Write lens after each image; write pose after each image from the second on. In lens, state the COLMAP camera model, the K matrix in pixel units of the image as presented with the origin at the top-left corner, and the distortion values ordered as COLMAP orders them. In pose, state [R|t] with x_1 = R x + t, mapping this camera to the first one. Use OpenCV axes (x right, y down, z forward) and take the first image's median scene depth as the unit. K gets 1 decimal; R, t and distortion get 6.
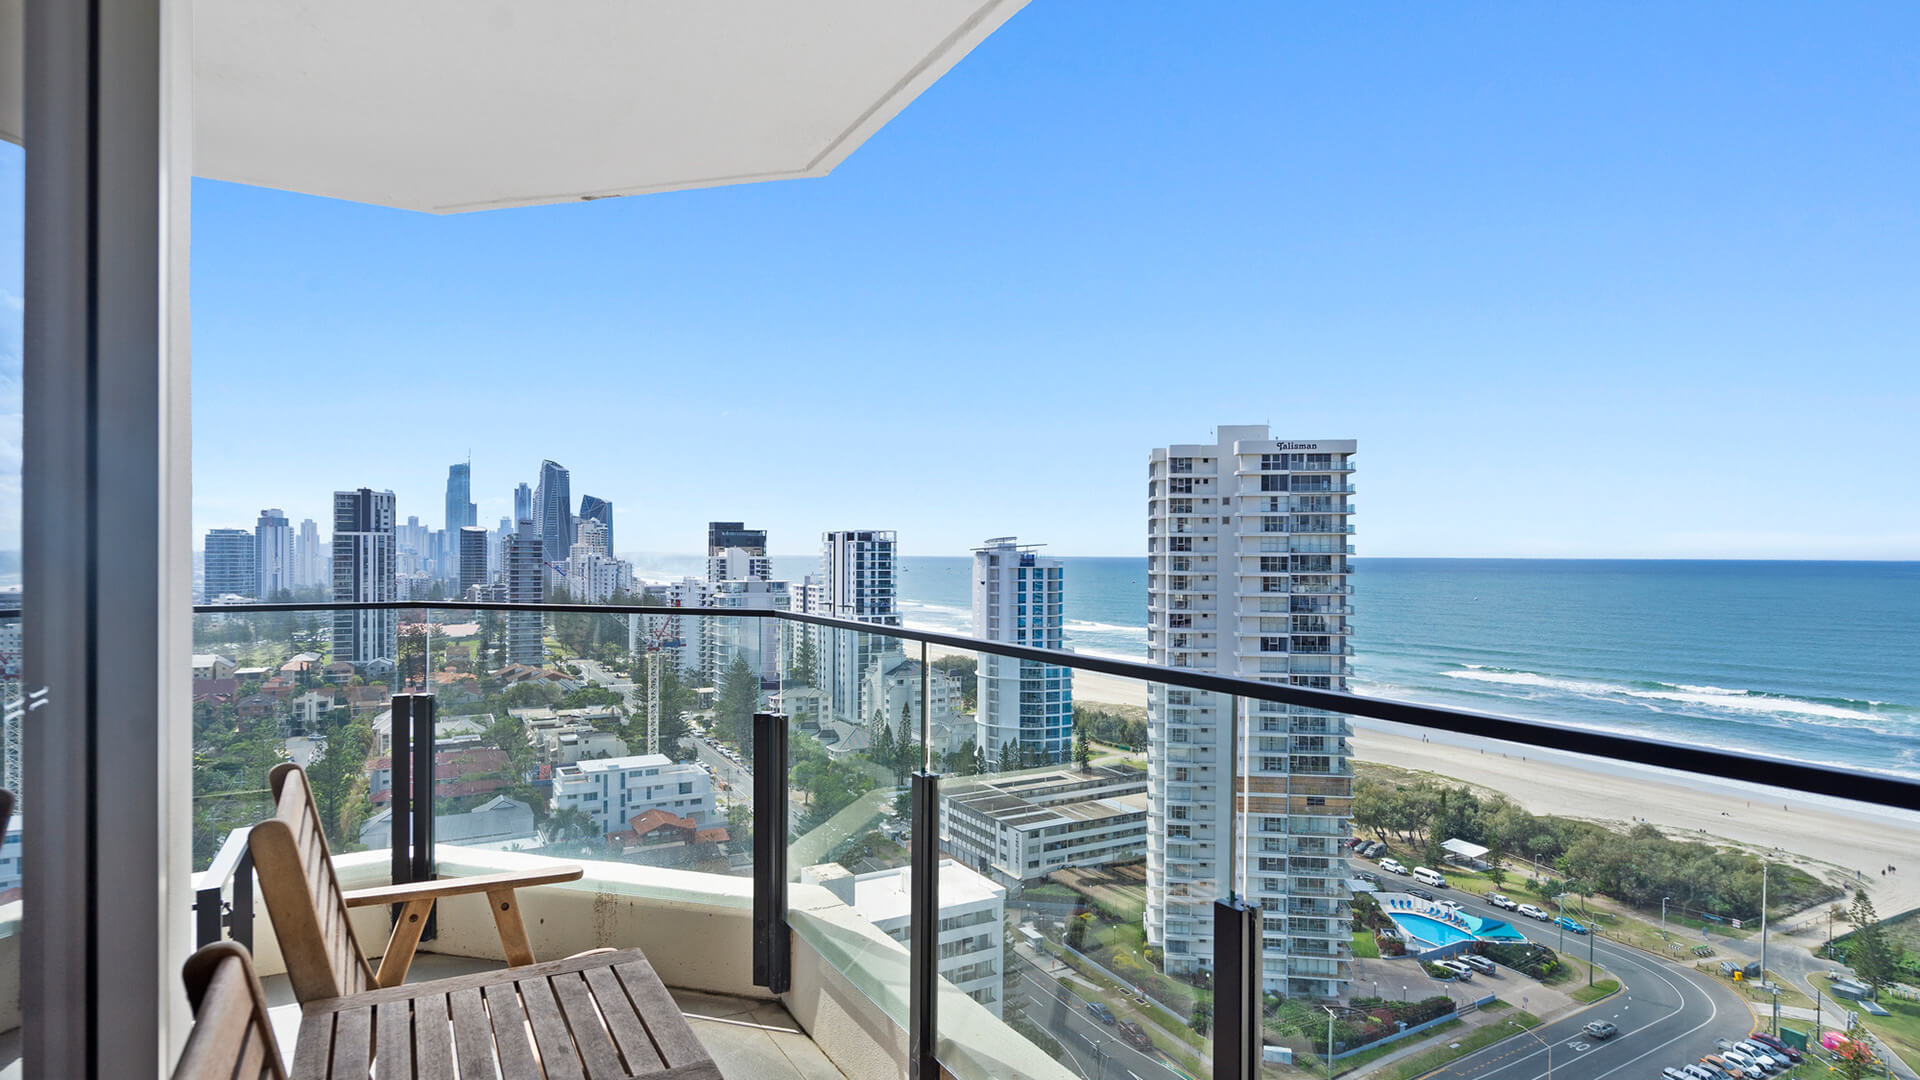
lens RADIAL K [[1023.3, 0, 944.4], [0, 1023.3, 558.5], [0, 0, 1]] dist [0.004212, 0.002732]
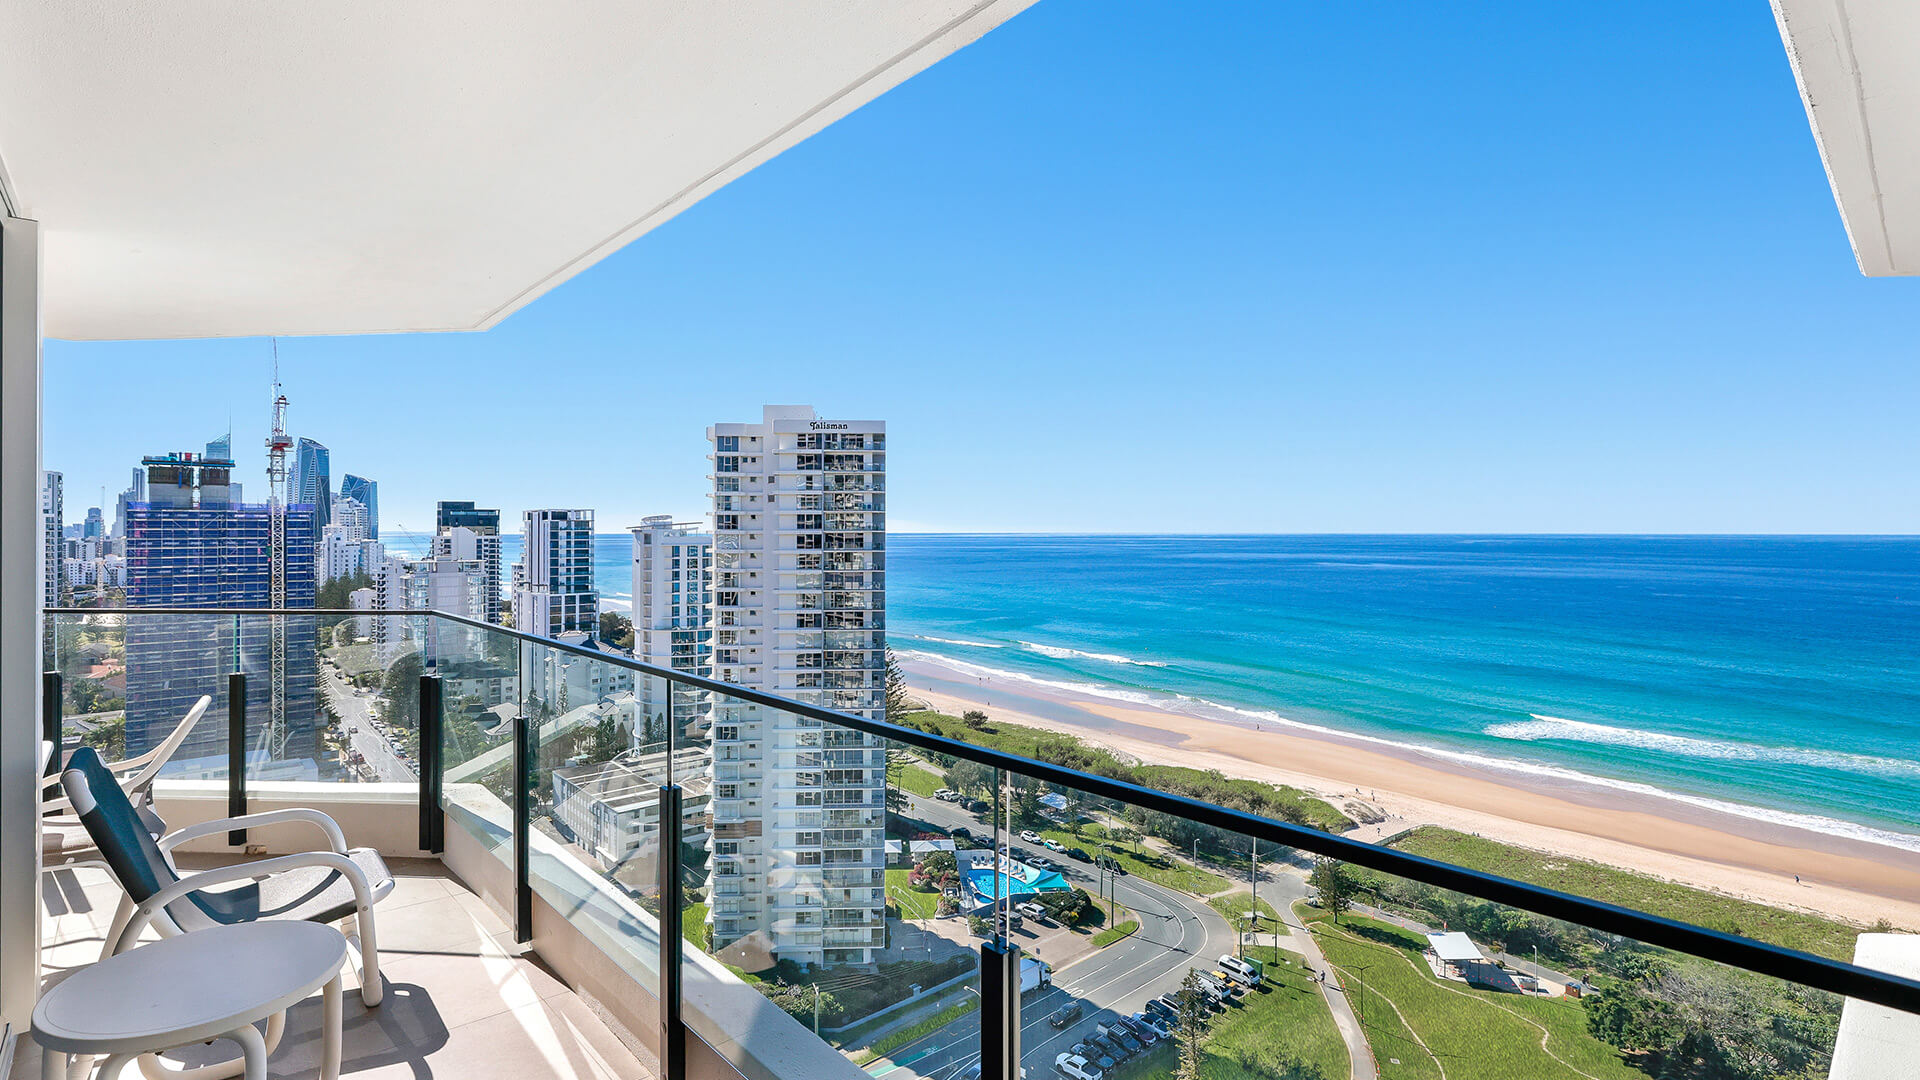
lens RADIAL K [[944.7, 0, 949.9], [0, 944.7, 525.4], [0, 0, 1]] dist [-0.006920, -0.000069]
pose [[0.982598, -0.008884, 0.185533, 0.272543], [0.010440, 0.999918, -0.007411, -0.002234], [-0.185452, 0.009219, 0.982610, 0.052627]]
